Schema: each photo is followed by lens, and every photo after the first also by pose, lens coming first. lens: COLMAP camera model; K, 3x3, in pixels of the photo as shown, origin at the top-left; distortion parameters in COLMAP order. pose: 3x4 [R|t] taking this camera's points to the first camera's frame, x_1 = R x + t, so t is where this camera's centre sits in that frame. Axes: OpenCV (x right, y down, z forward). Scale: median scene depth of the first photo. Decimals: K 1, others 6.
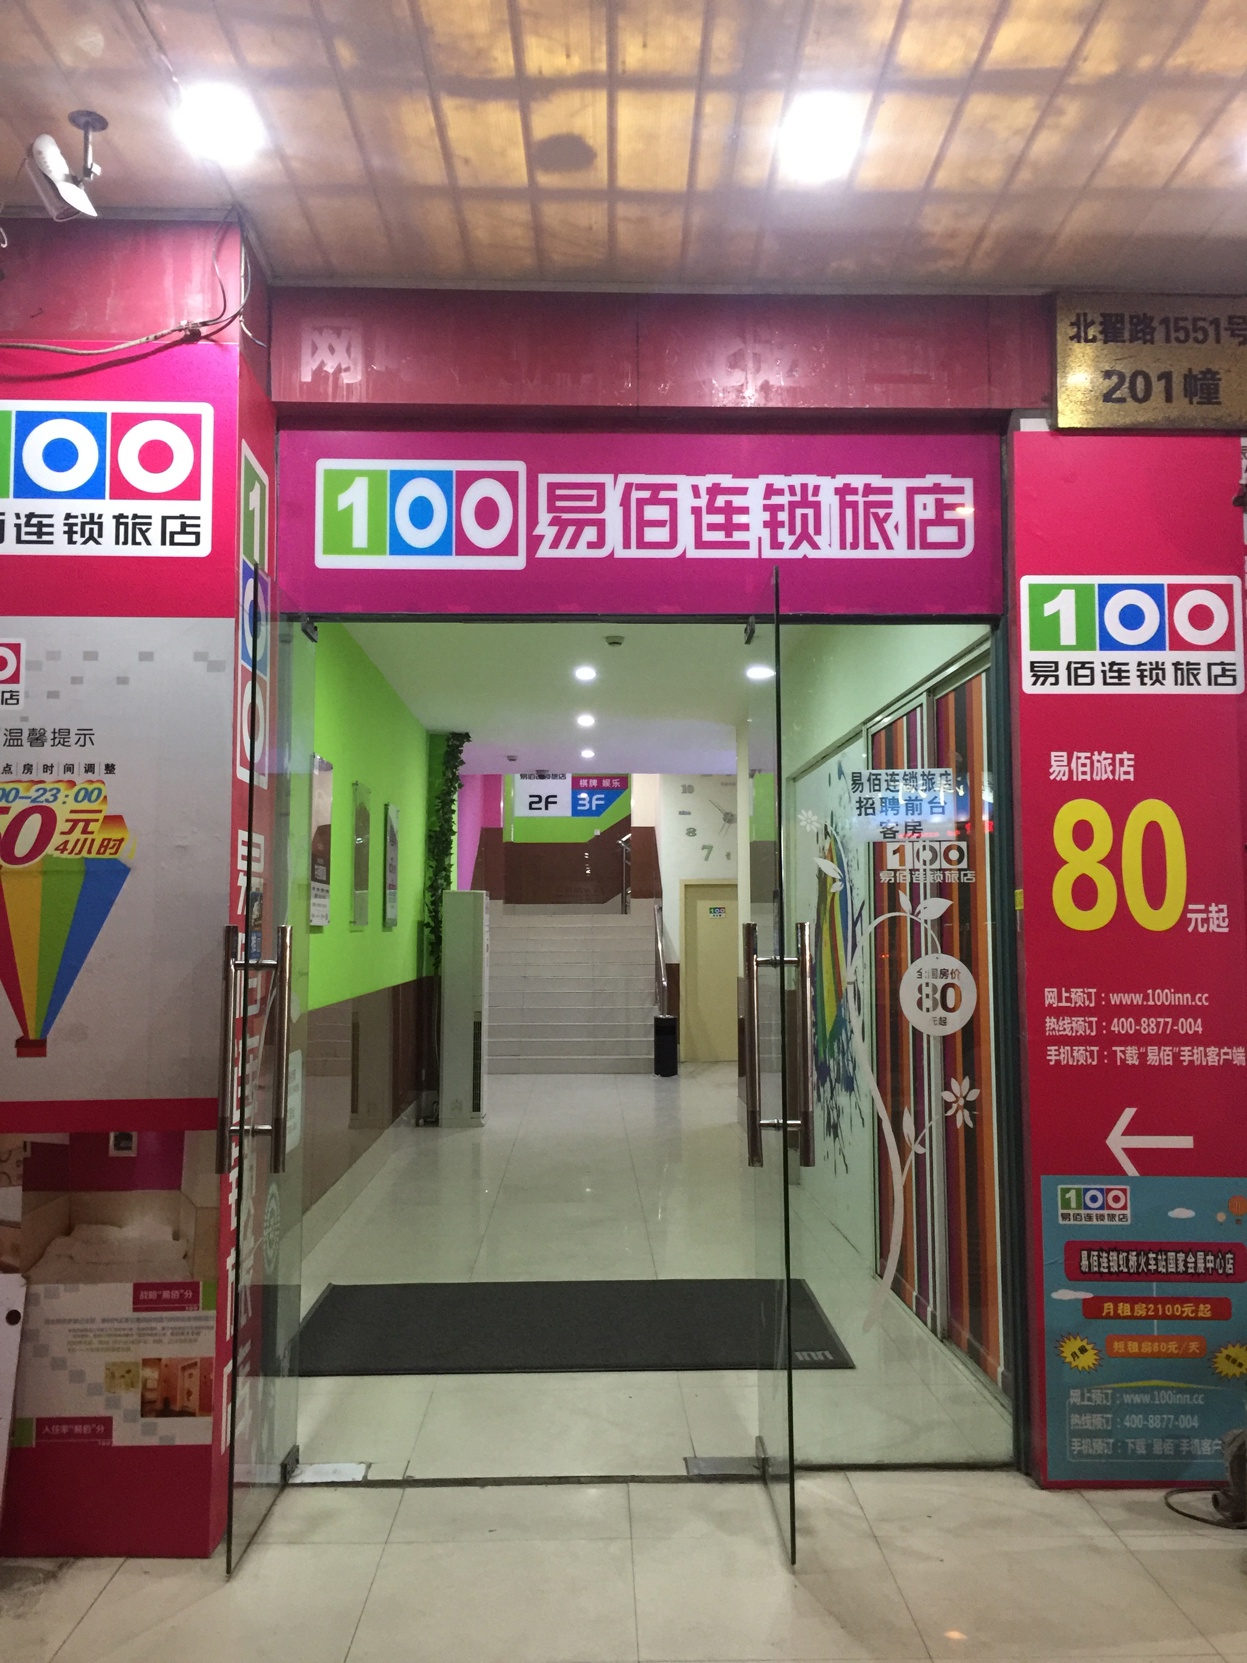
lens RADIAL K [[1426.2, 0, 623.5], [0, 1426.2, 831.5], [0, 0, 1]] dist [0.080018, -0.111422]
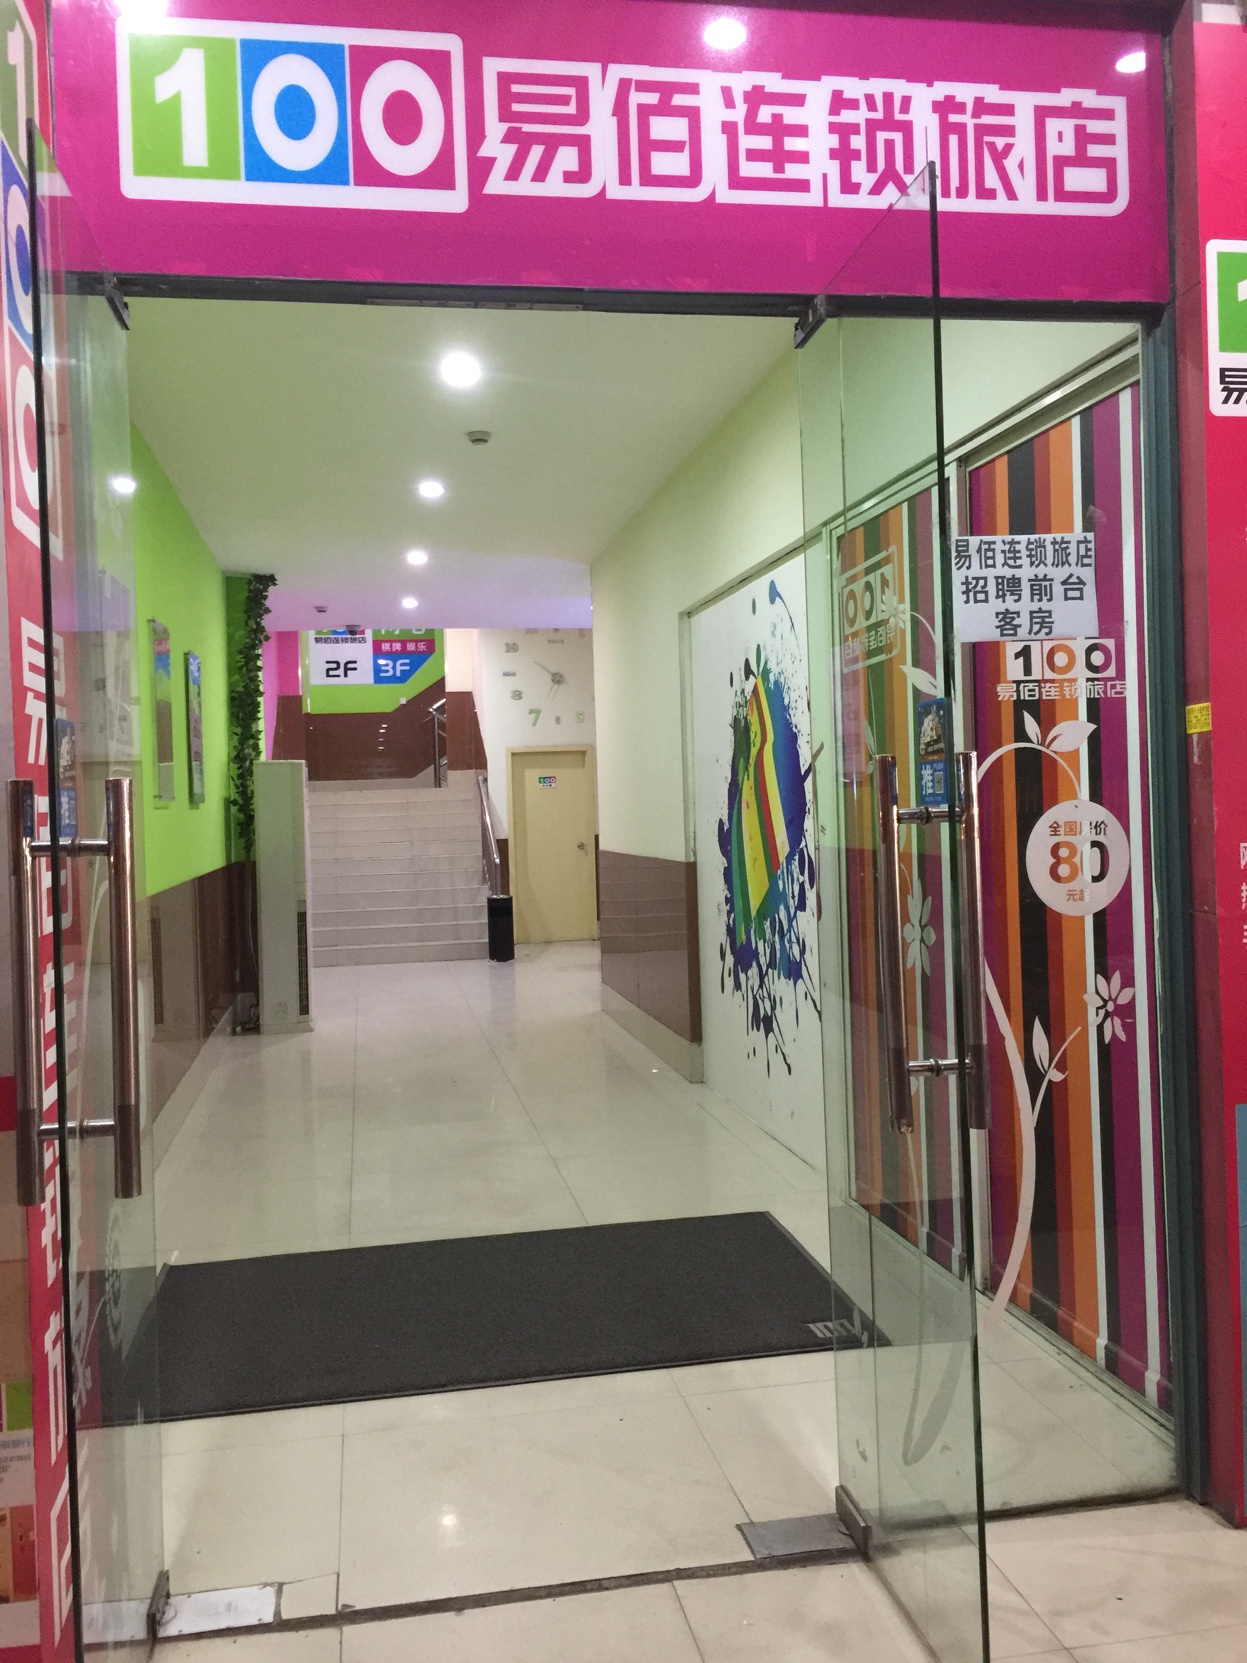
lens RADIAL K [[1426.2, 0, 623.5], [0, 1426.2, 831.5], [0, 0, 1]] dist [0.080018, -0.111422]
pose [[0.988152, -0.032959, 0.149900, -0.104616], [0.019843, 0.995908, 0.088165, 0.034022], [-0.152192, -0.084146, 0.984762, 0.337377]]
